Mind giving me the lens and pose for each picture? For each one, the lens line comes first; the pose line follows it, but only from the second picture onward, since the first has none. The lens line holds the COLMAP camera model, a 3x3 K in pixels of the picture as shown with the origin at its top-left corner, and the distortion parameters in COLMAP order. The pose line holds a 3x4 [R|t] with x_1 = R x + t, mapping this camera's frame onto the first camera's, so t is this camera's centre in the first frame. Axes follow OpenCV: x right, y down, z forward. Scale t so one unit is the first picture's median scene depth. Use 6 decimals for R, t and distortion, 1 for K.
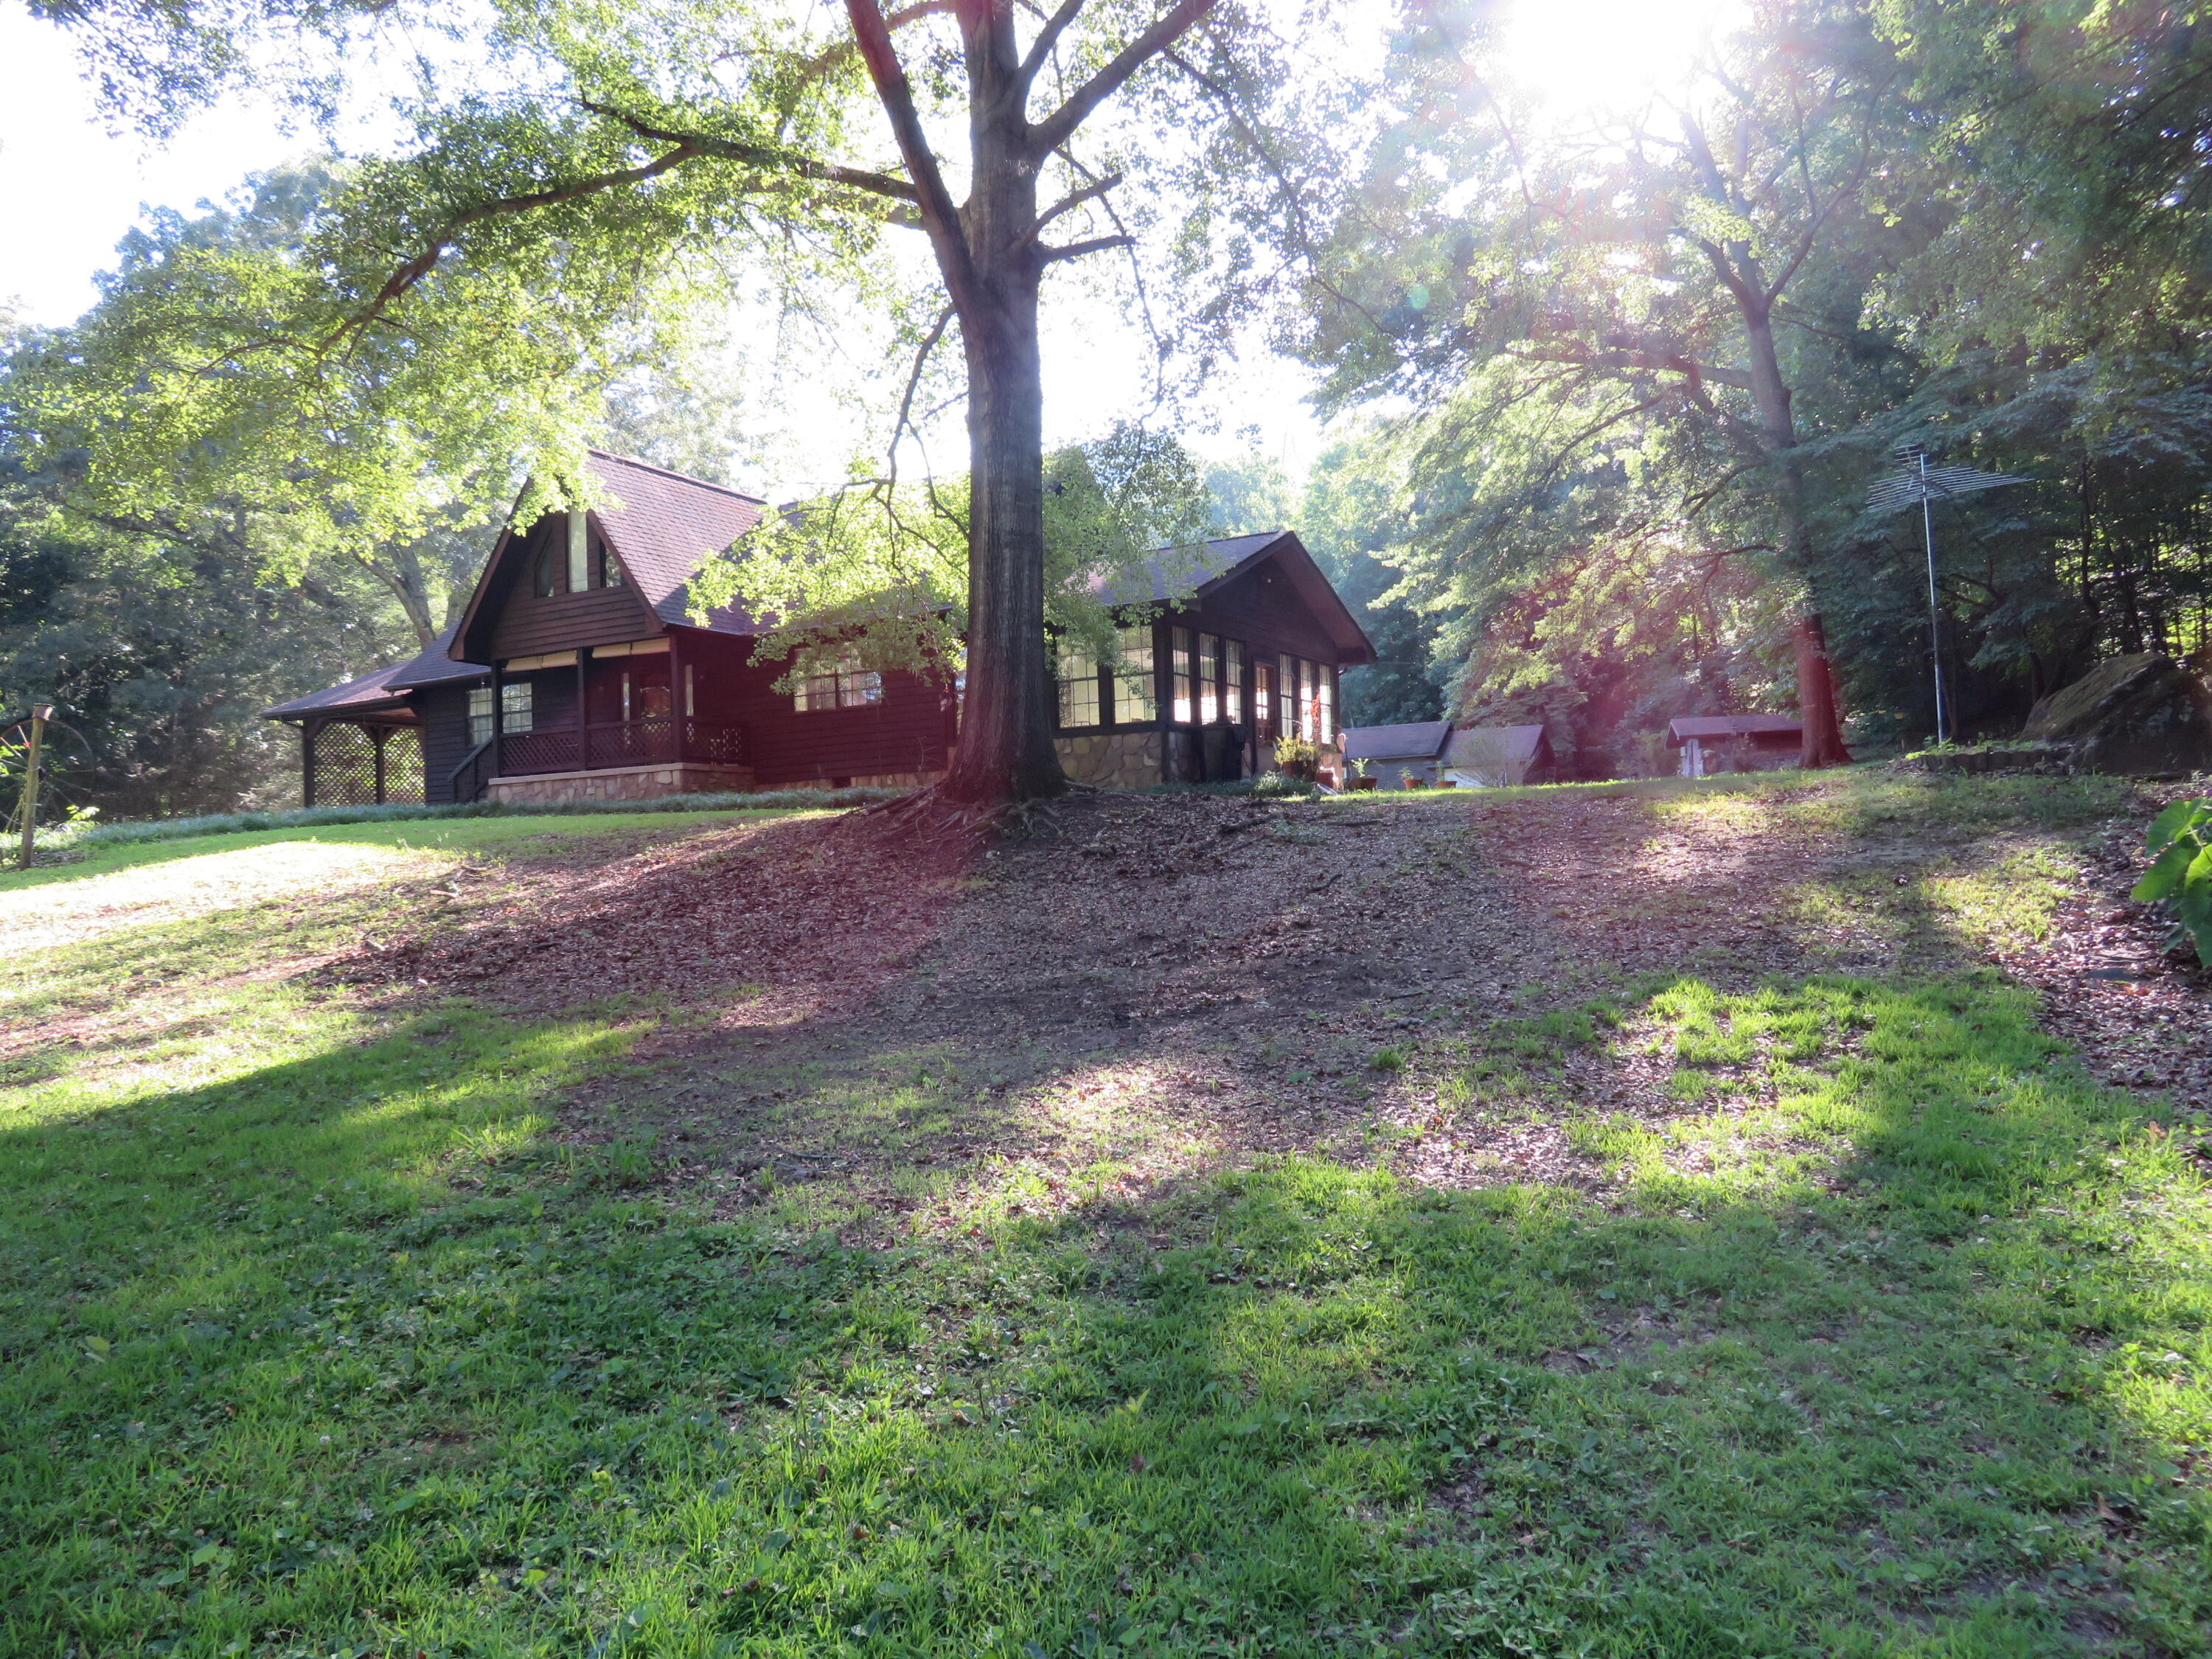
lens RADIAL K [[1626.8, 0, 1099.7], [0, 1626.8, 825.7], [0, 0, 1]] dist [0.009384, 0.000257]
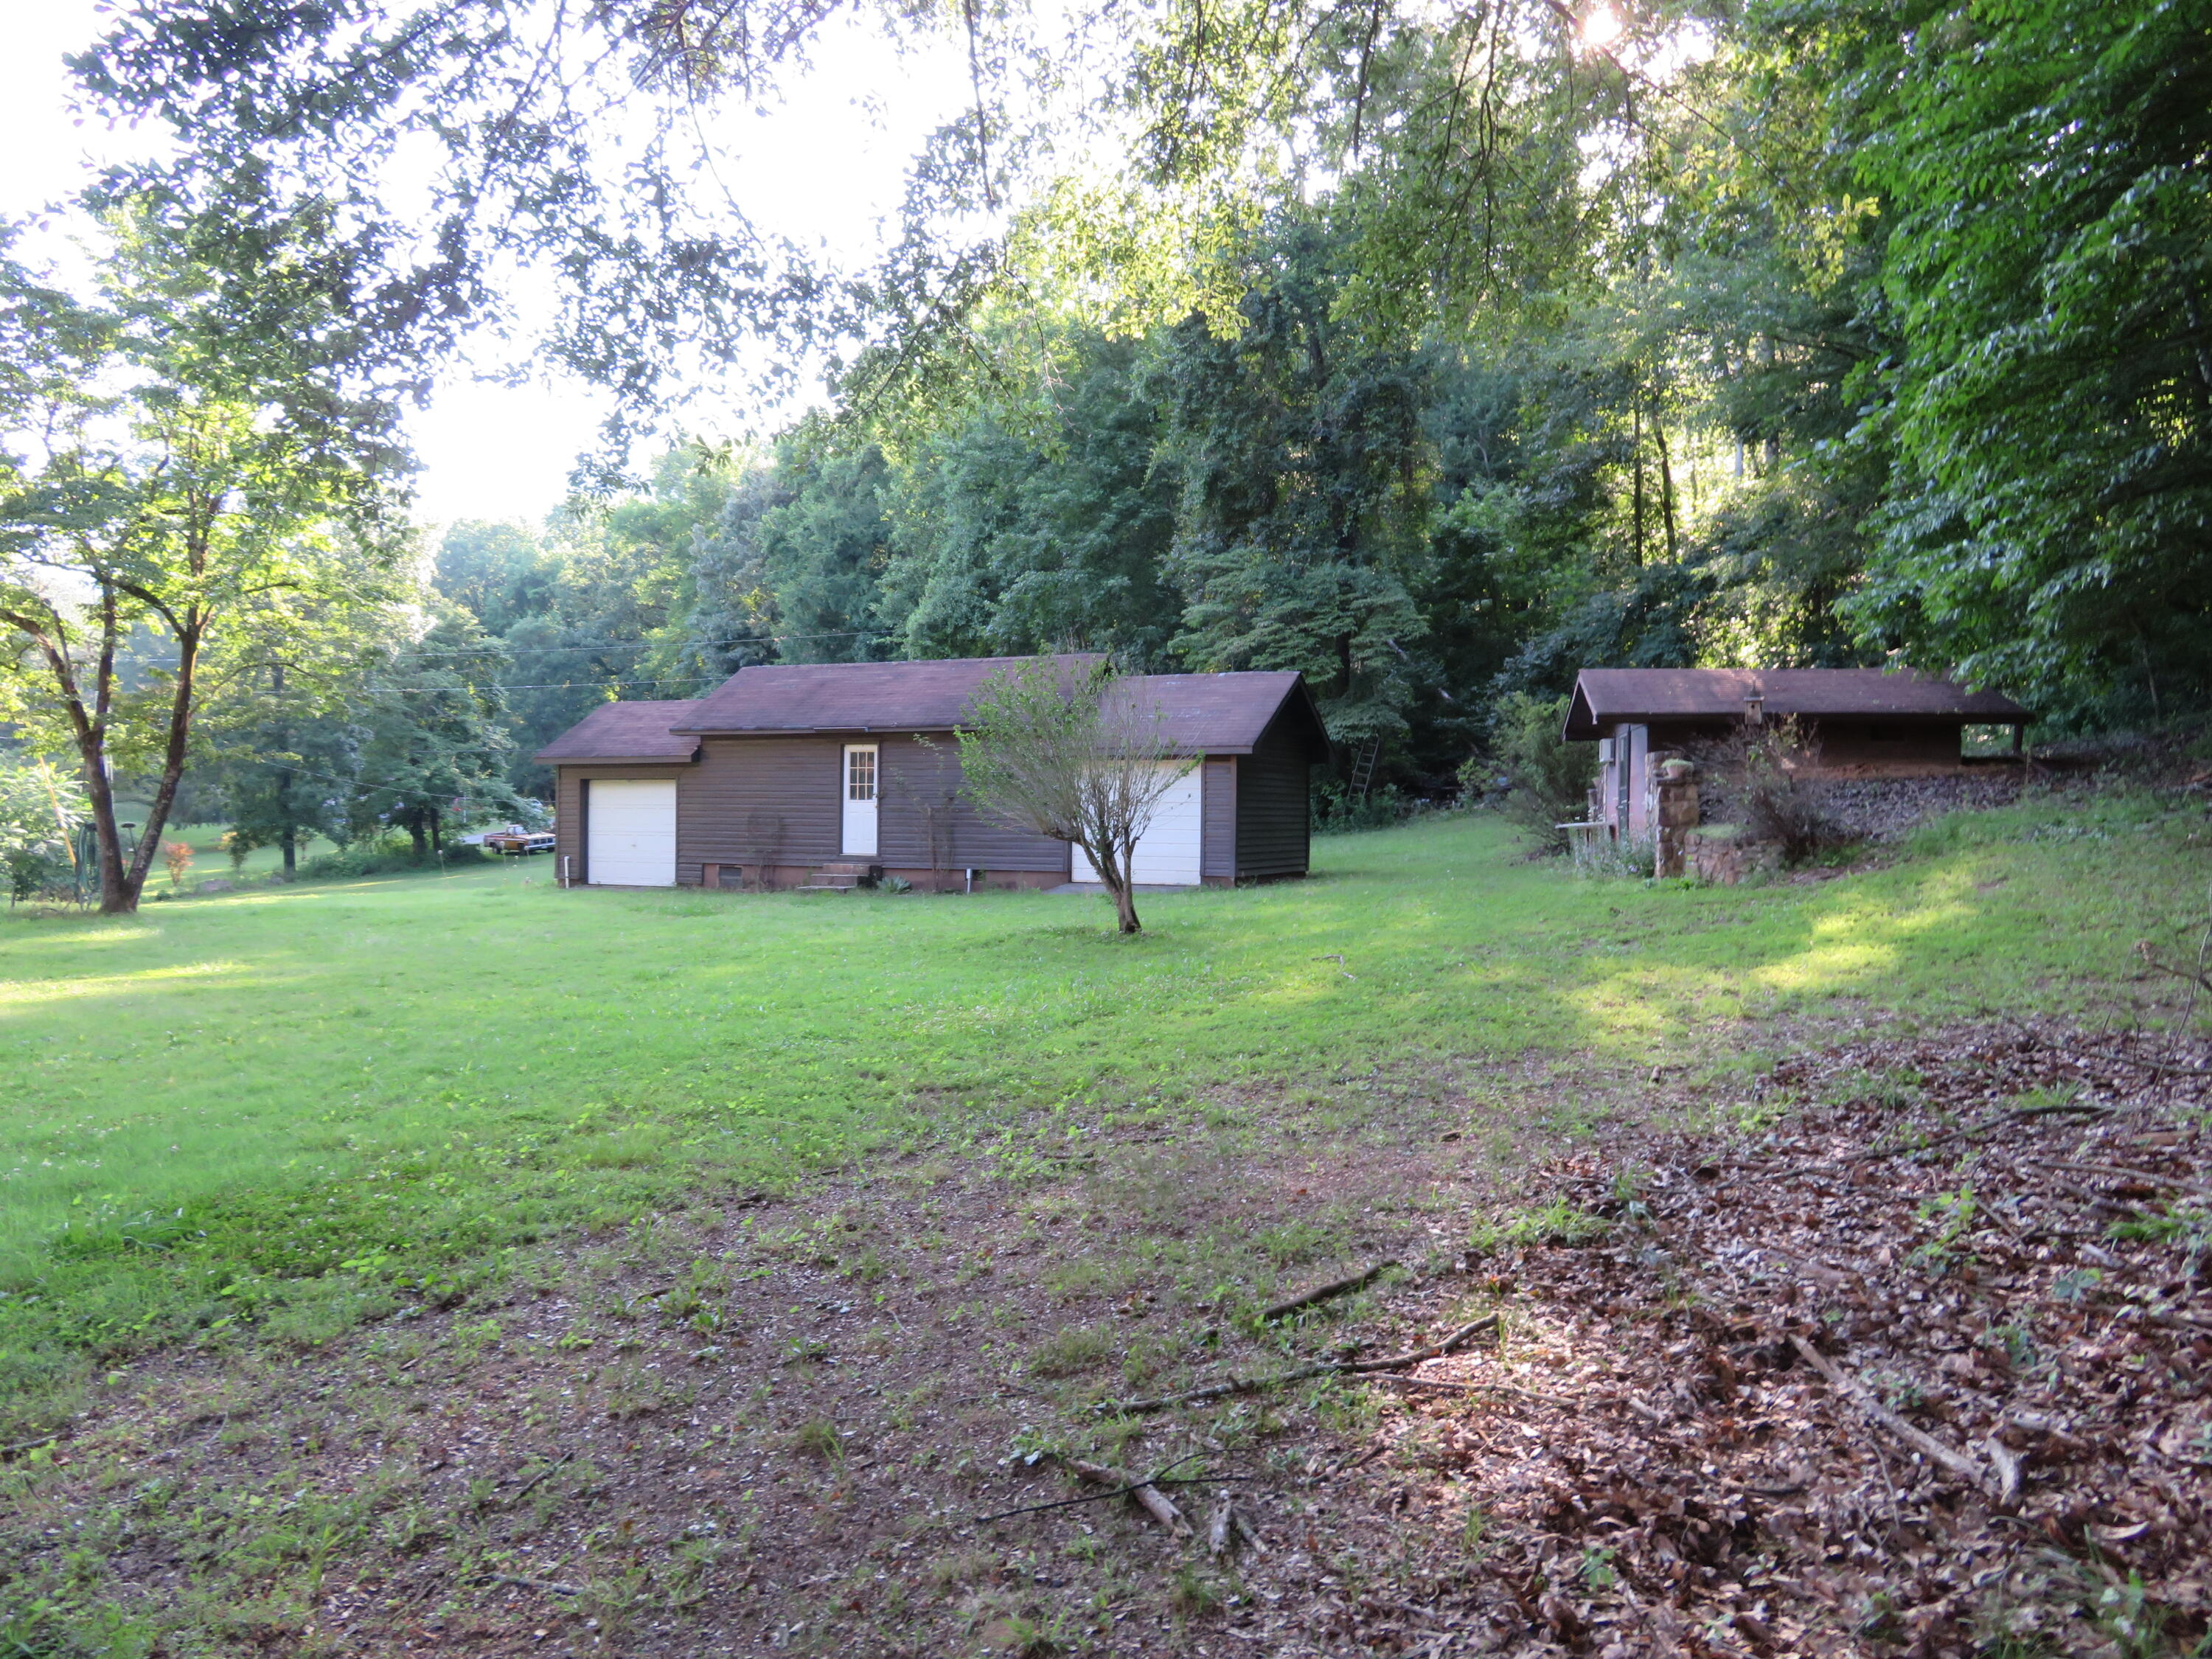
lens RADIAL K [[1626.8, 0, 1106.5], [0, 1626.8, 826.5], [0, 0, 1]] dist [0.009384, 0.000257]
pose [[0.998418, 0.028503, 0.048475, 1.858118], [-0.030166, 0.998969, 0.033928, -0.319150], [-0.047458, -0.035337, 0.998248, 5.189778]]
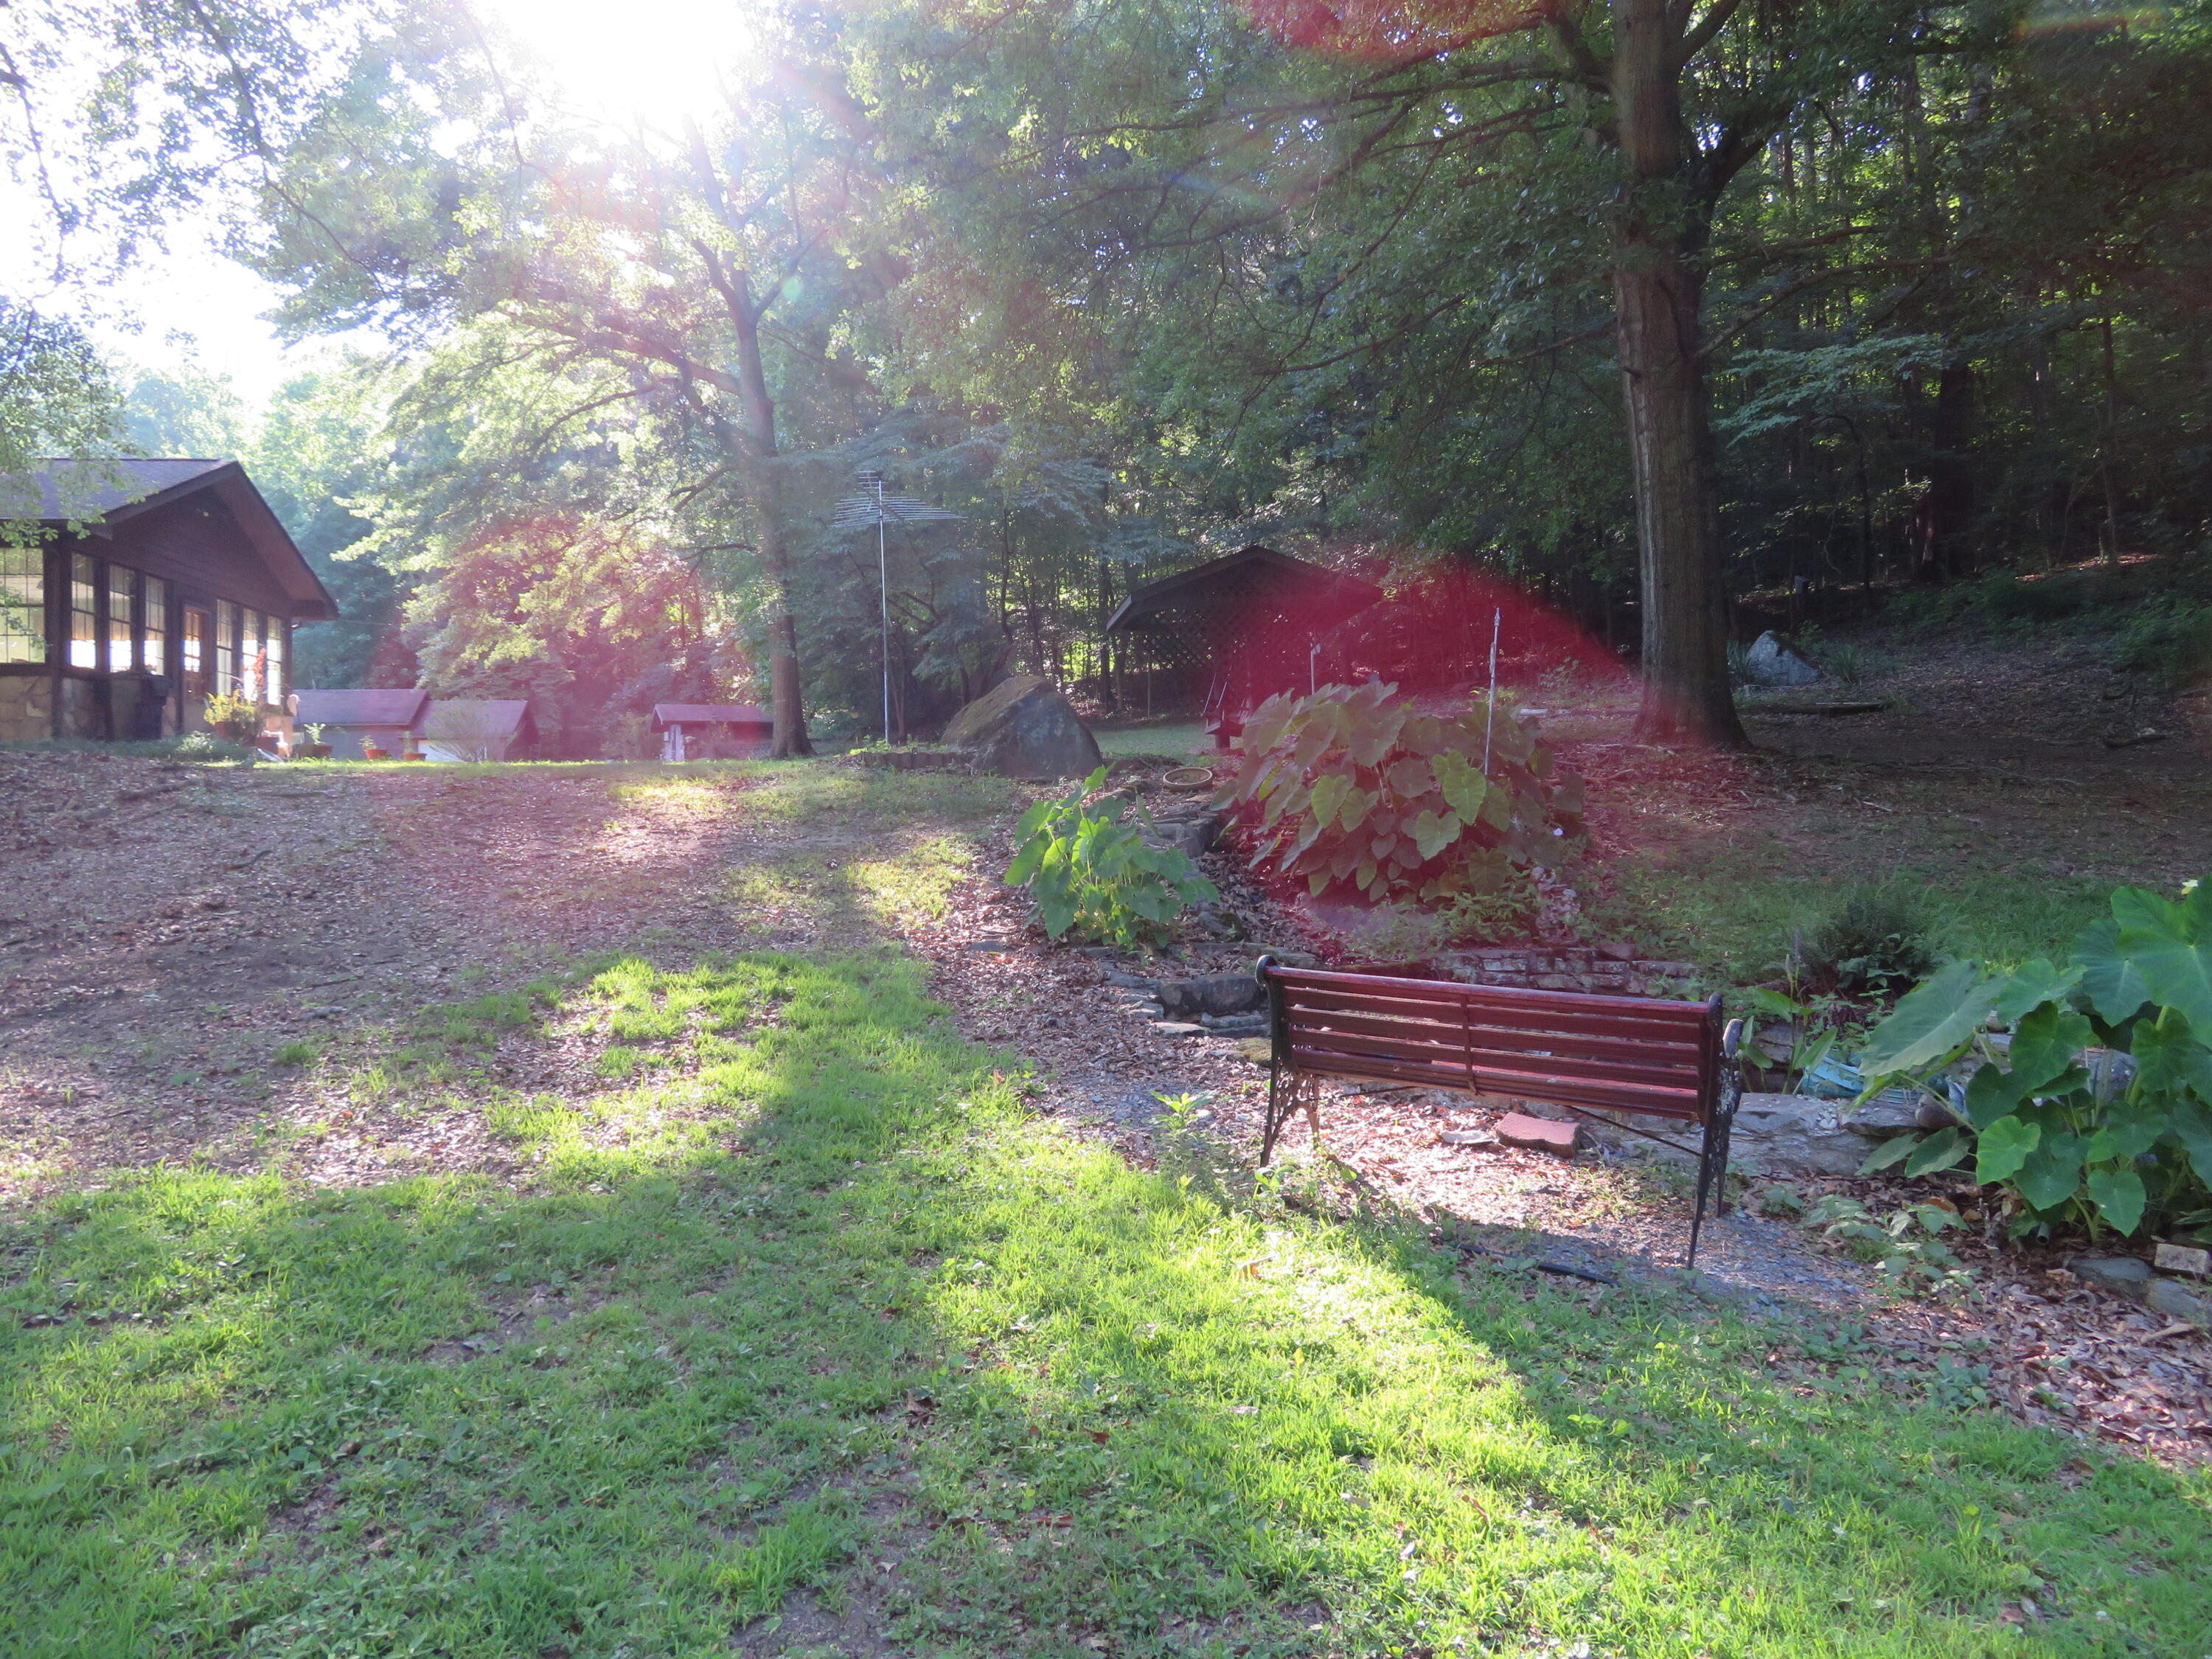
lens RADIAL K [[1626.8, 0, 1108.8], [0, 1626.8, 824.6], [0, 0, 1]] dist [0.009384, 0.000257]
pose [[0.819695, 0.025922, 0.572214, 0.014026], [-0.032303, 0.999478, 0.000997, -0.000392], [-0.571889, -0.019302, 0.820104, -0.007452]]
